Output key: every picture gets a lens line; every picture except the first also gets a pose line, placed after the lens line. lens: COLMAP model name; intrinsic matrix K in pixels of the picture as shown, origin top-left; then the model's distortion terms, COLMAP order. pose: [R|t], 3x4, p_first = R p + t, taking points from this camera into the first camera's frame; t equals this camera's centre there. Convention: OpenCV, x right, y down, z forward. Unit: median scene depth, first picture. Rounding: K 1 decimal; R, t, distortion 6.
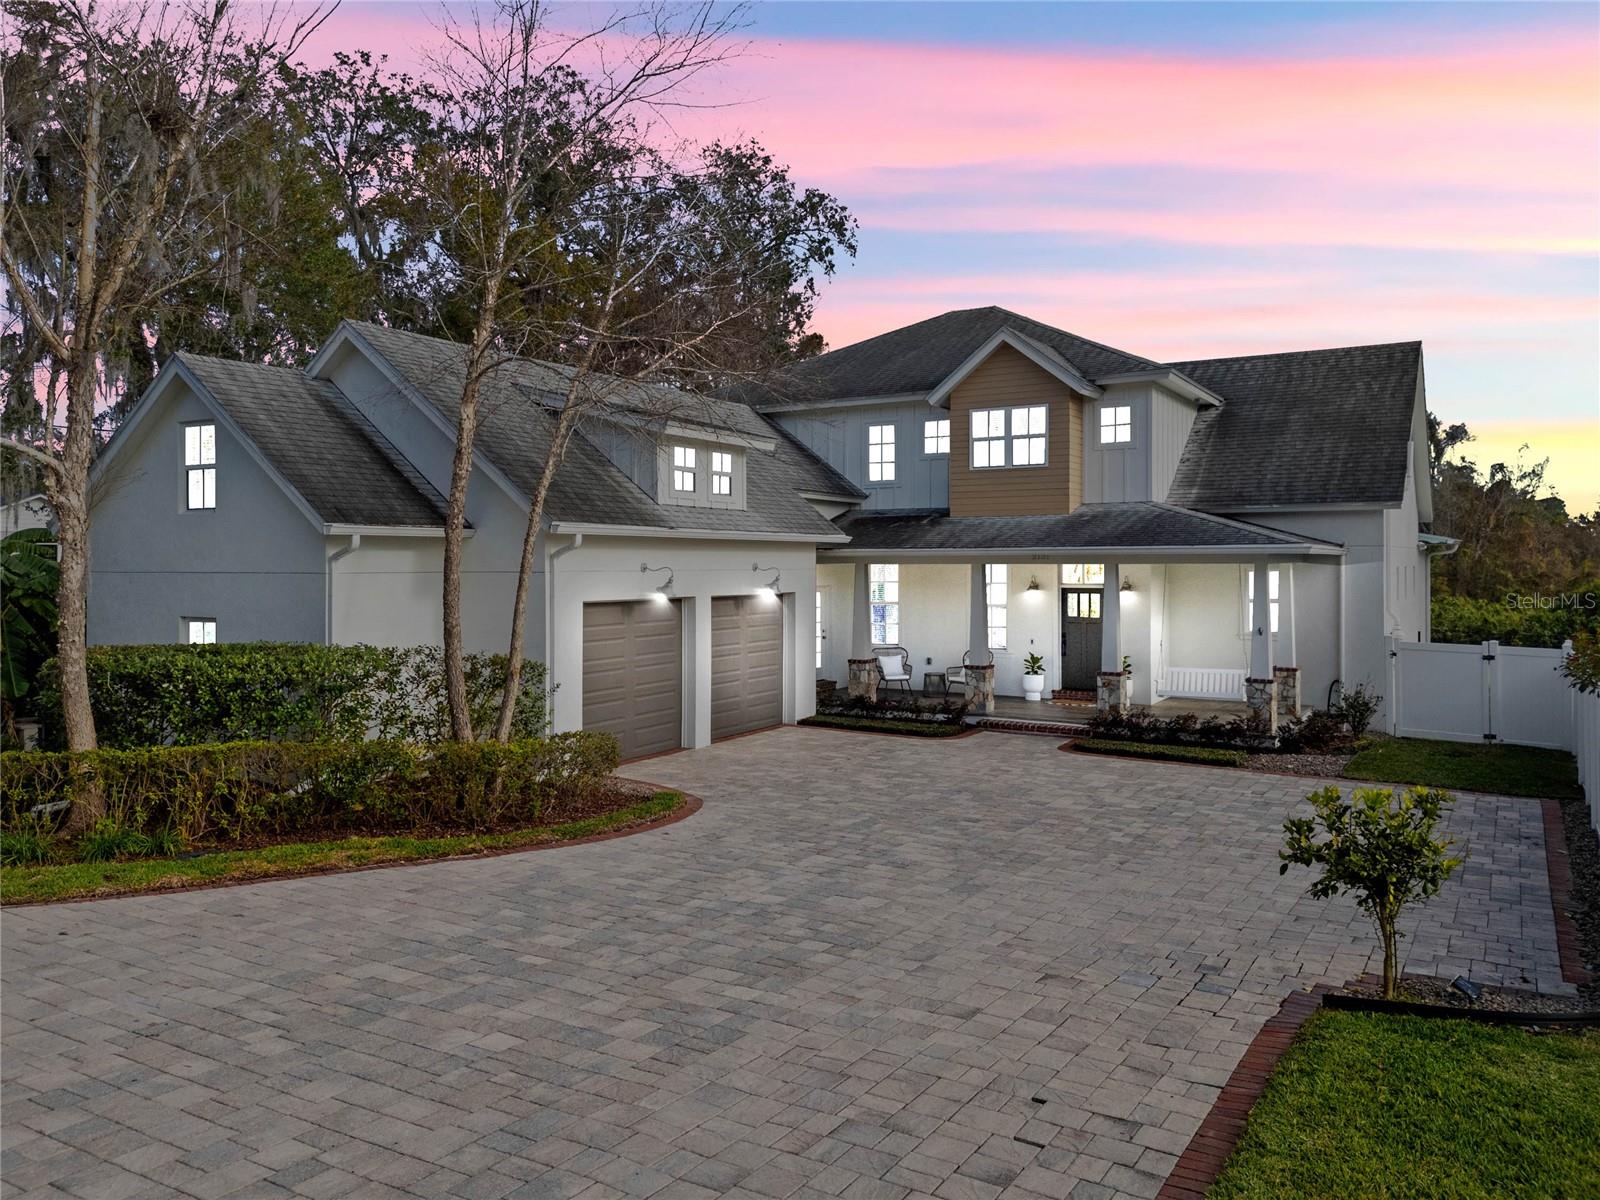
lens RADIAL K [[1181.9, 0, 800.0], [0, 1181.9, 600.0], [0, 0, 1]] dist [0.055257, -0.034540]
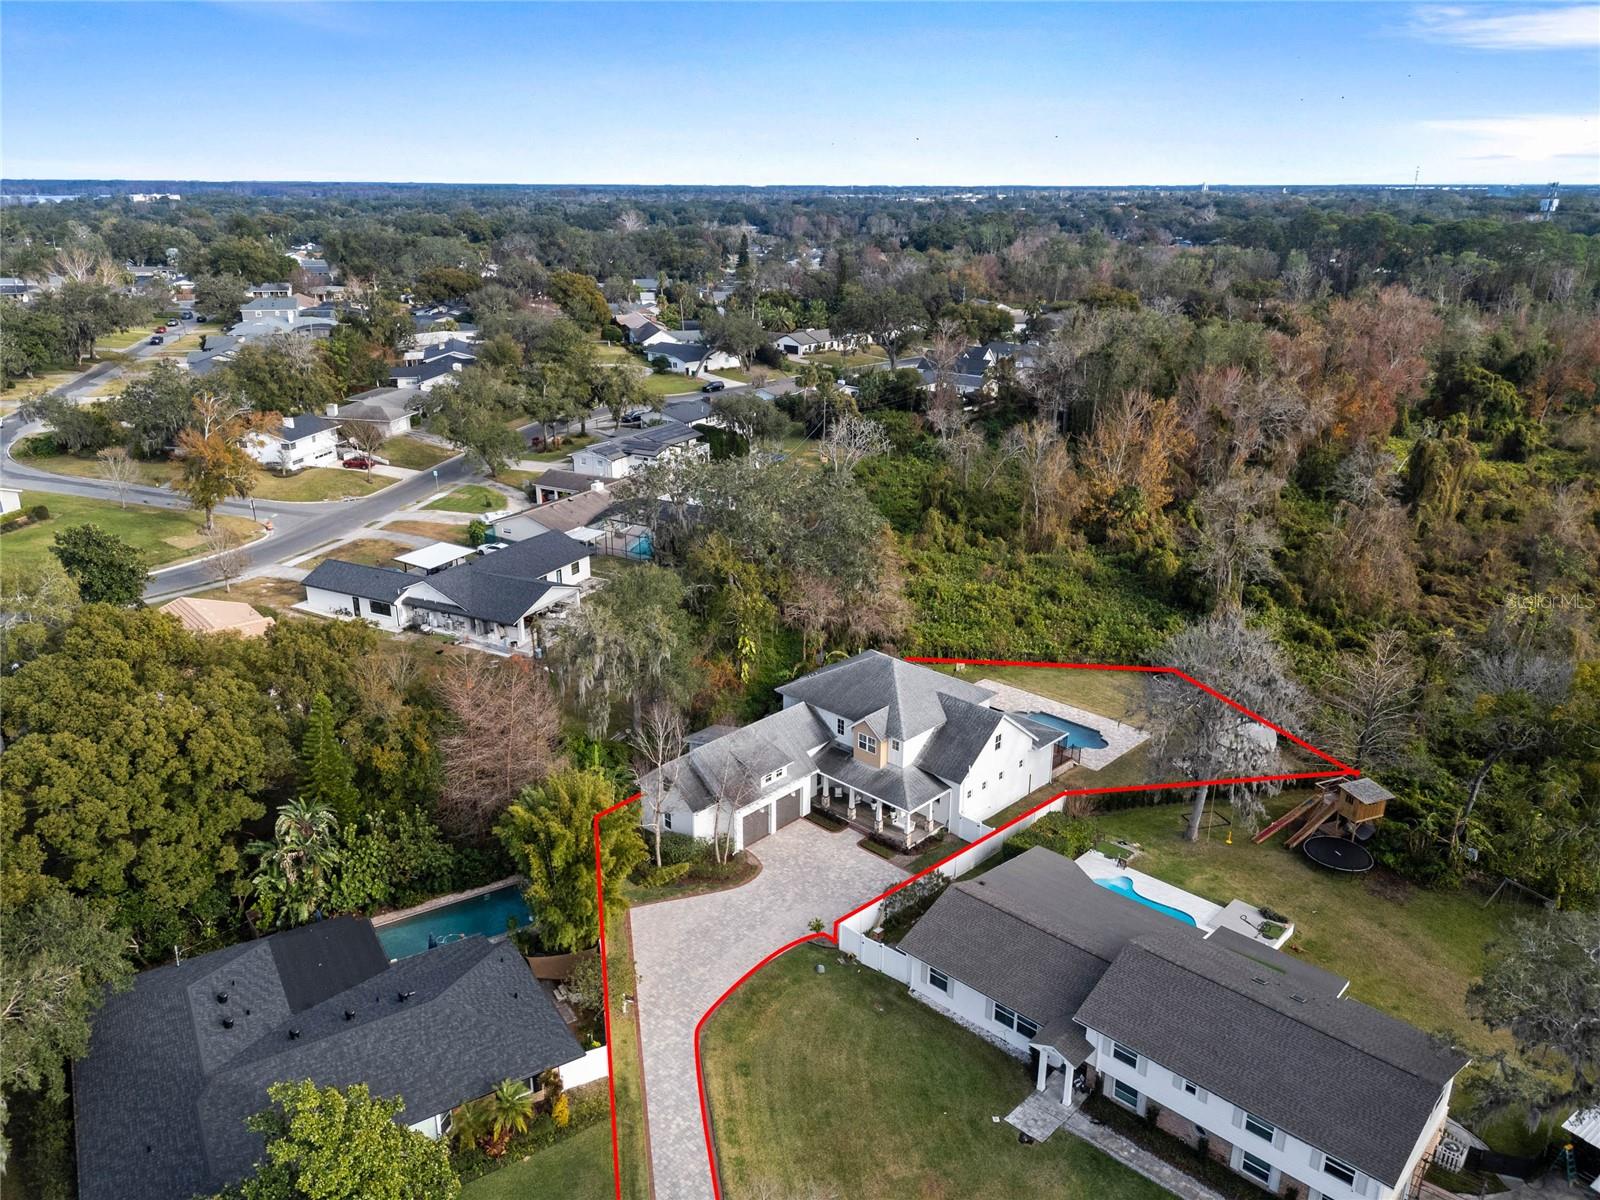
lens RADIAL K [[1165.9, 0, 800.0], [0, 1165.9, 600.0], [0, 0, 1]] dist [0.093868, -0.108987]
pose [[0.974559, 0.079071, -0.209718, 1.035464], [-0.010425, 0.950681, 0.309995, -2.479570], [0.223887, -0.299923, 0.927319, -3.288887]]
